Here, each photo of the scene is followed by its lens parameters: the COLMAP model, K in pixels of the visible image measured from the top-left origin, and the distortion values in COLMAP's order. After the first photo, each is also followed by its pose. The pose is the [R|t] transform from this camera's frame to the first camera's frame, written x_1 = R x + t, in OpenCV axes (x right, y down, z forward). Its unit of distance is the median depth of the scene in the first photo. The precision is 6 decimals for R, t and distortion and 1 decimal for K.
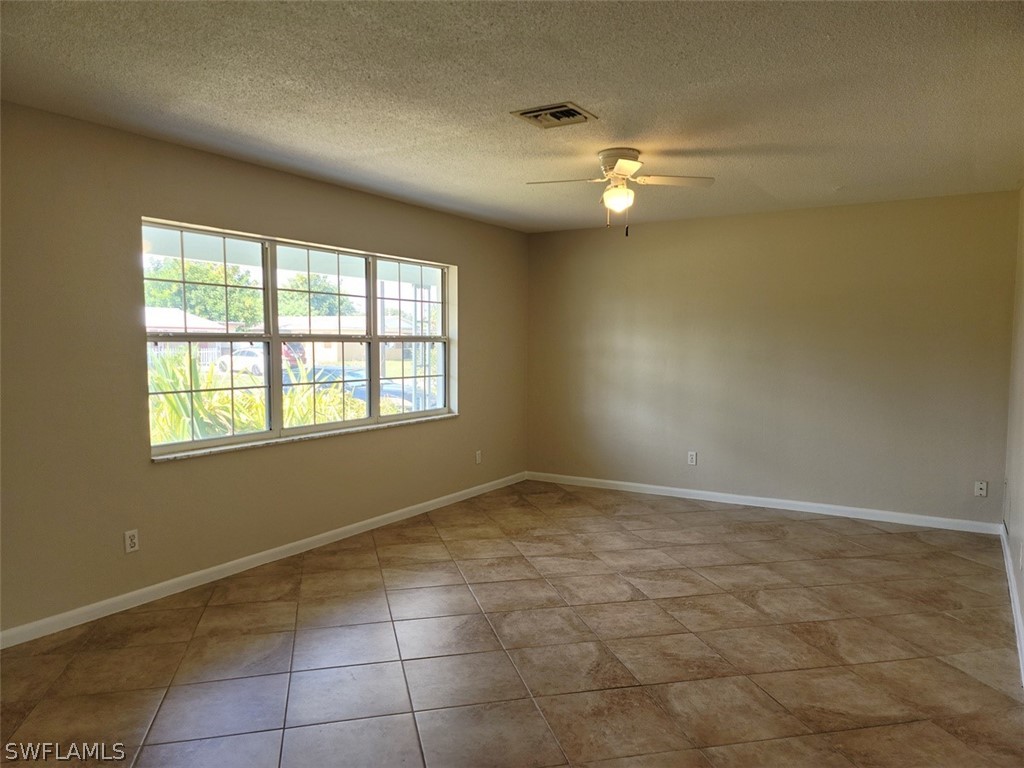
lens RADIAL K [[753.8, 0, 511.7], [0, 753.8, 389.4], [0, 0, 1]] dist [0.057332, -0.002714]
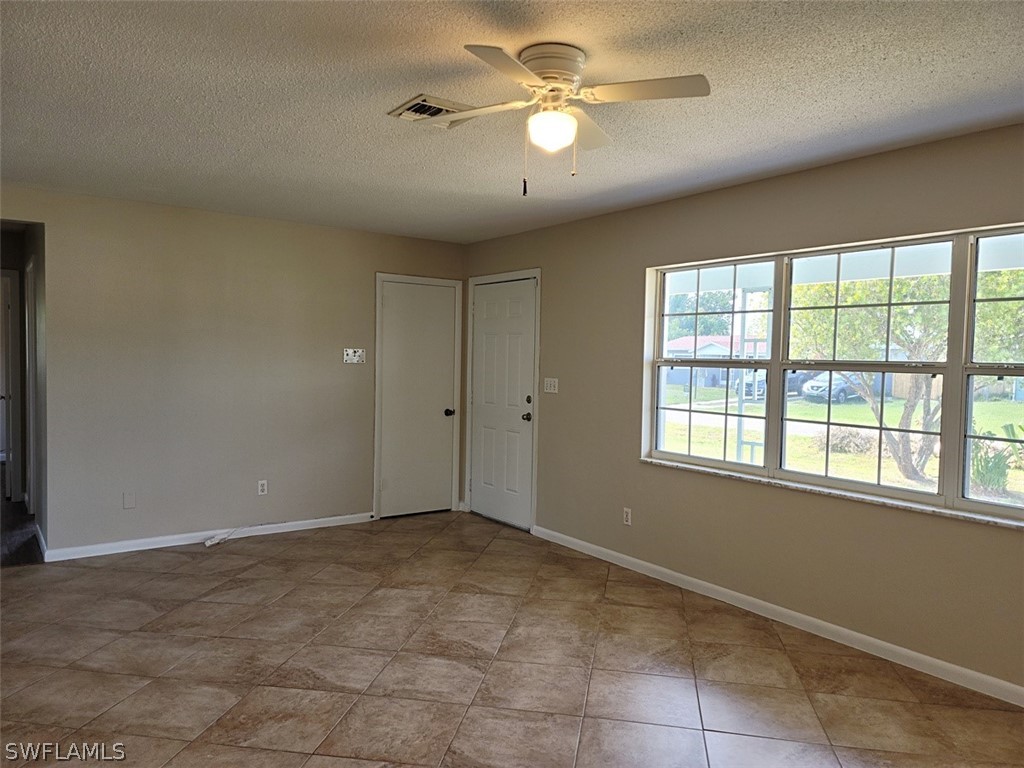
lens RADIAL K [[749.1, 0, 512.0], [0, 749.1, 384.0], [0, 0, 1]] dist [0.104648, -0.108528]
pose [[-0.413725, 0.015841, -0.910264, 0.667707], [-0.085878, 0.994711, 0.056342, -0.073889], [0.906342, 0.101482, -0.410177, 1.170992]]
